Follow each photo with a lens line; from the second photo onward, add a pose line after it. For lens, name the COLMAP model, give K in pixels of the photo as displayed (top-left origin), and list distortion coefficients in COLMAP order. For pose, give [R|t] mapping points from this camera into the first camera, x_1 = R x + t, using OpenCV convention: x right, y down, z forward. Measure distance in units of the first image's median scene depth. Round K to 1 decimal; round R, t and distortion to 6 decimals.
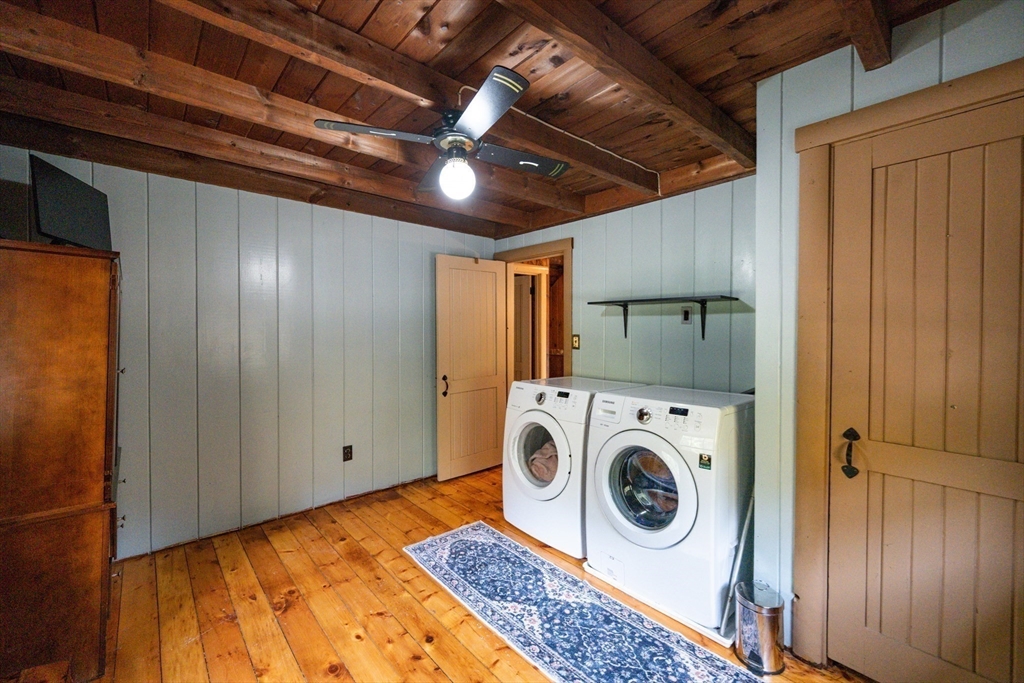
lens RADIAL K [[414.8, 0, 512.0], [0, 414.8, 341.5], [0, 0, 1]] dist [-0.001578, -0.000291]
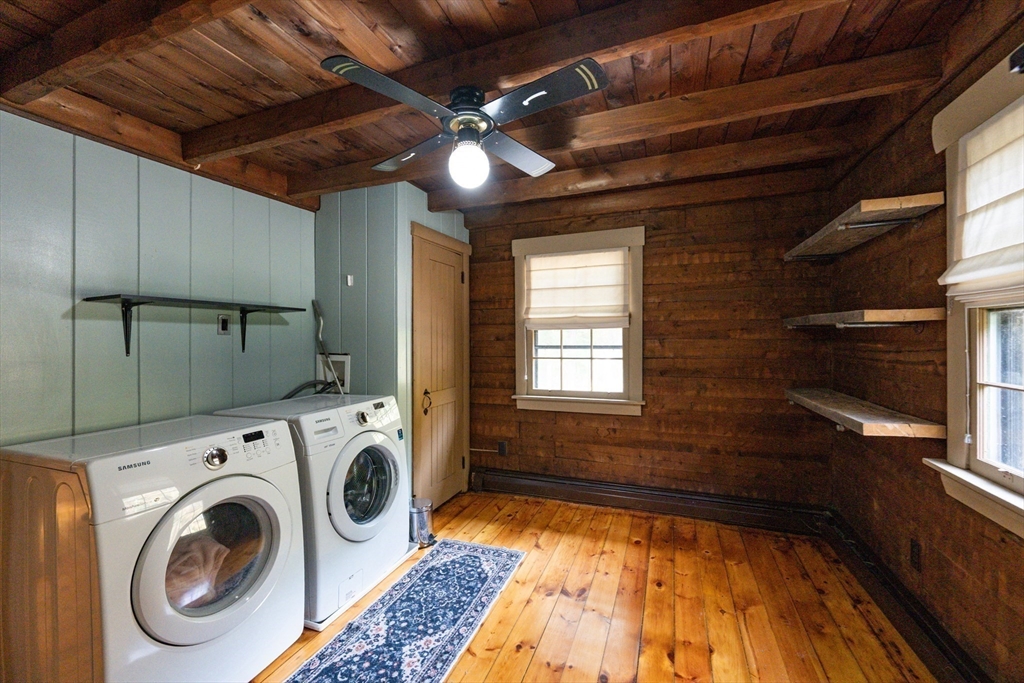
lens RADIAL K [[411.8, 0, 513.3], [0, 411.8, 342.7], [0, 0, 1]] dist [-0.001241, -0.000270]
pose [[-0.449292, -0.006837, 0.893359, -0.754067], [0.042610, 0.998669, 0.029073, -0.030124], [-0.892368, 0.051129, -0.448403, 1.038109]]
